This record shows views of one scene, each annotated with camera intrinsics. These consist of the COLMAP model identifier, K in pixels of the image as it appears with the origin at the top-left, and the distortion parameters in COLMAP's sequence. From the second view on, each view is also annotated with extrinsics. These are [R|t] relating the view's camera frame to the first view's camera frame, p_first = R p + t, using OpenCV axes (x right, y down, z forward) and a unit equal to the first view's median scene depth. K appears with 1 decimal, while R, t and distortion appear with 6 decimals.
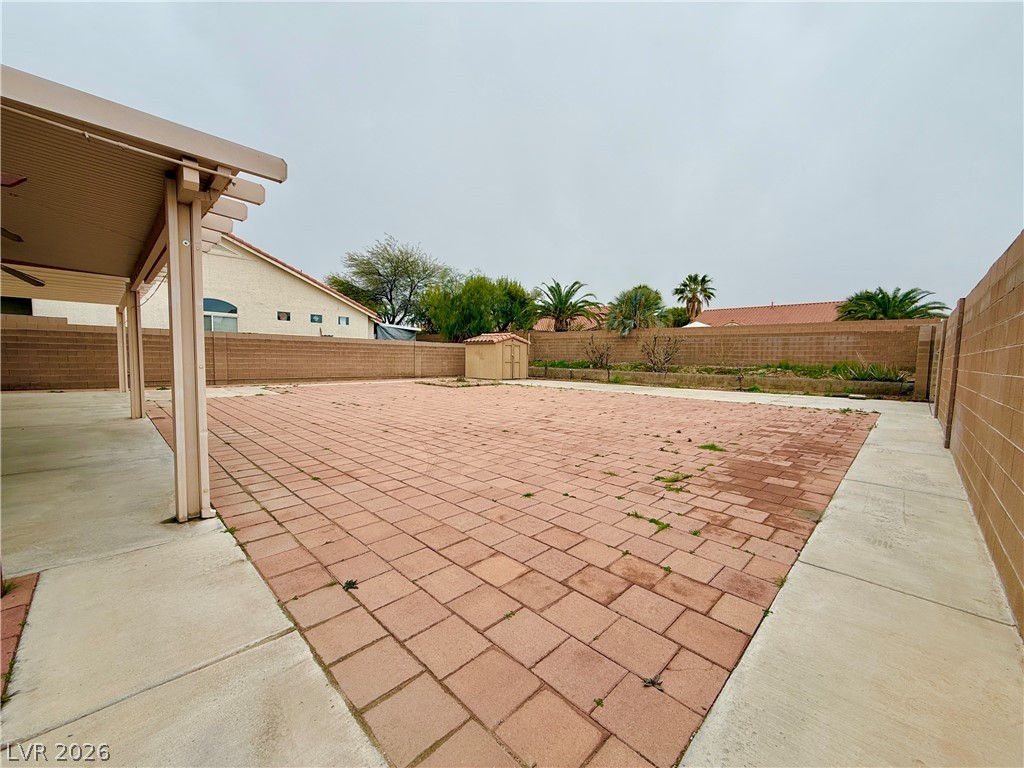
lens RADIAL K [[406.8, 0, 508.9], [0, 406.8, 385.9], [0, 0, 1]] dist [-0.002710, 0.000787]
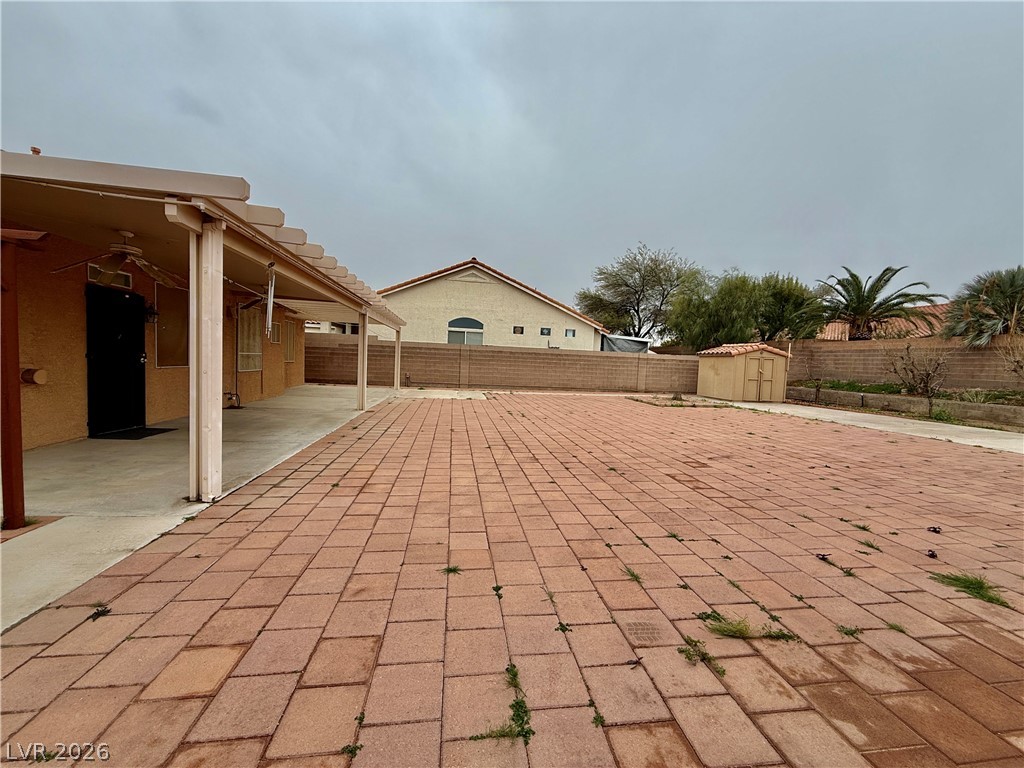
lens RADIAL K [[406.8, 0, 509.3], [0, 406.8, 383.6], [0, 0, 1]] dist [-0.002710, 0.000787]
pose [[0.797566, 0.048450, -0.601283, 0.096725], [-0.069488, 0.997513, -0.011794, -0.009044], [0.599216, 0.051189, 0.798949, 0.088364]]
